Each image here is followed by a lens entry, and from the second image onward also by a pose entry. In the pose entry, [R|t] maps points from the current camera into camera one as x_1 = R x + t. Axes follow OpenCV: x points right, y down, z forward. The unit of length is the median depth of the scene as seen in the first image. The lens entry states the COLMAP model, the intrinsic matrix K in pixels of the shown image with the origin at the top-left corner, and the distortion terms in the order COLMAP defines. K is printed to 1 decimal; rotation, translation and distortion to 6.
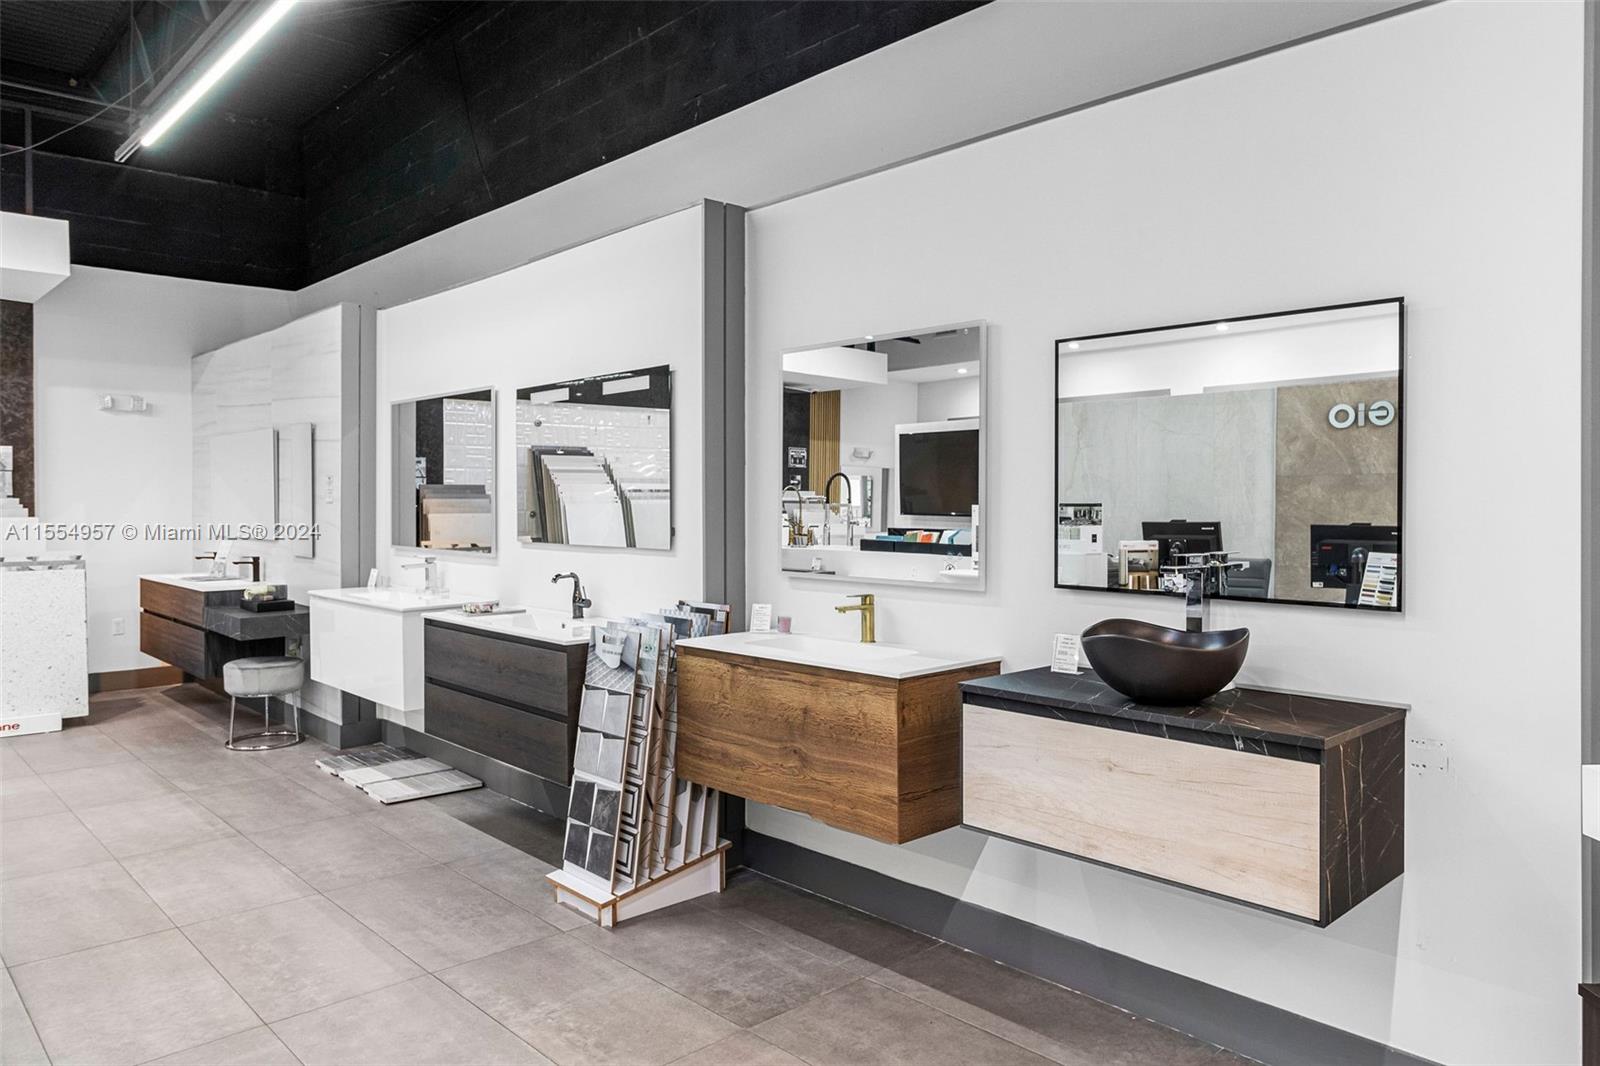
lens RADIAL K [[1098.2, 0, 800.8], [0, 1098.2, 504.6], [0, 0, 1]] dist [0.000133, -0.000805]
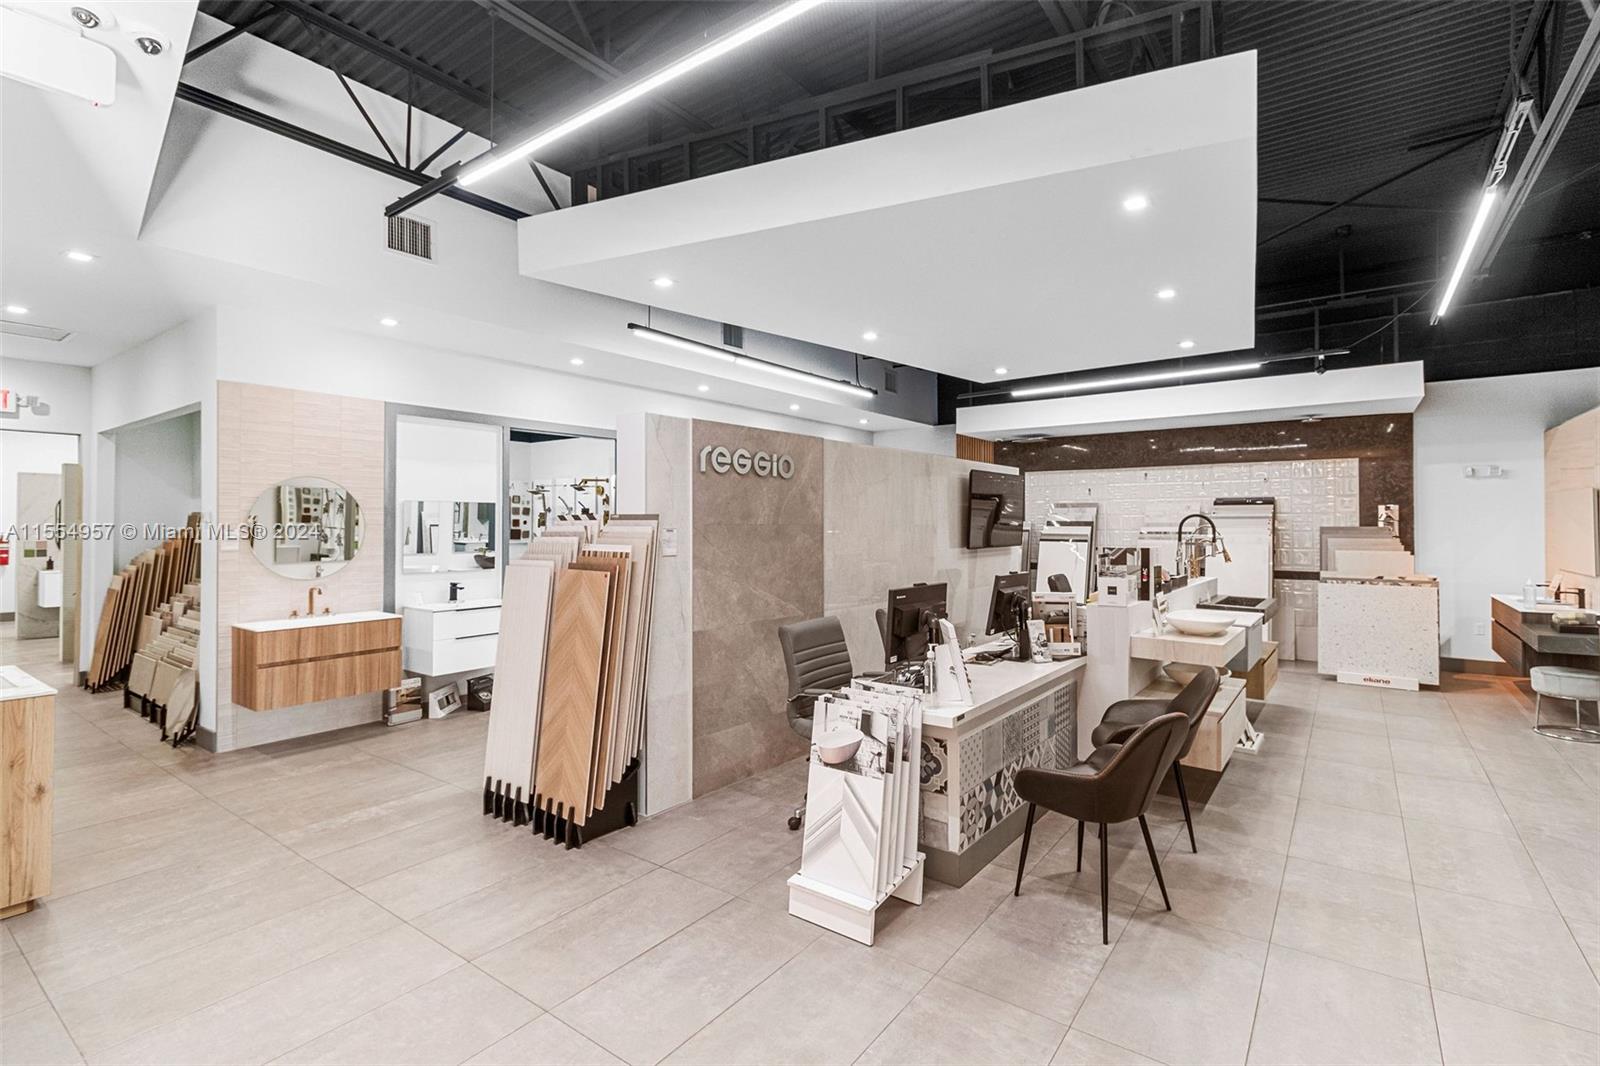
lens RADIAL K [[734.5, 0, 805.3], [0, 734.5, 517.9], [0, 0, 1]] dist [0.003282, 0.000054]
pose [[0.186916, -0.009325, -0.982332, 0.181430], [-0.002364, 0.999948, -0.009942, -0.024915], [0.982373, 0.004181, 0.186884, -0.041732]]
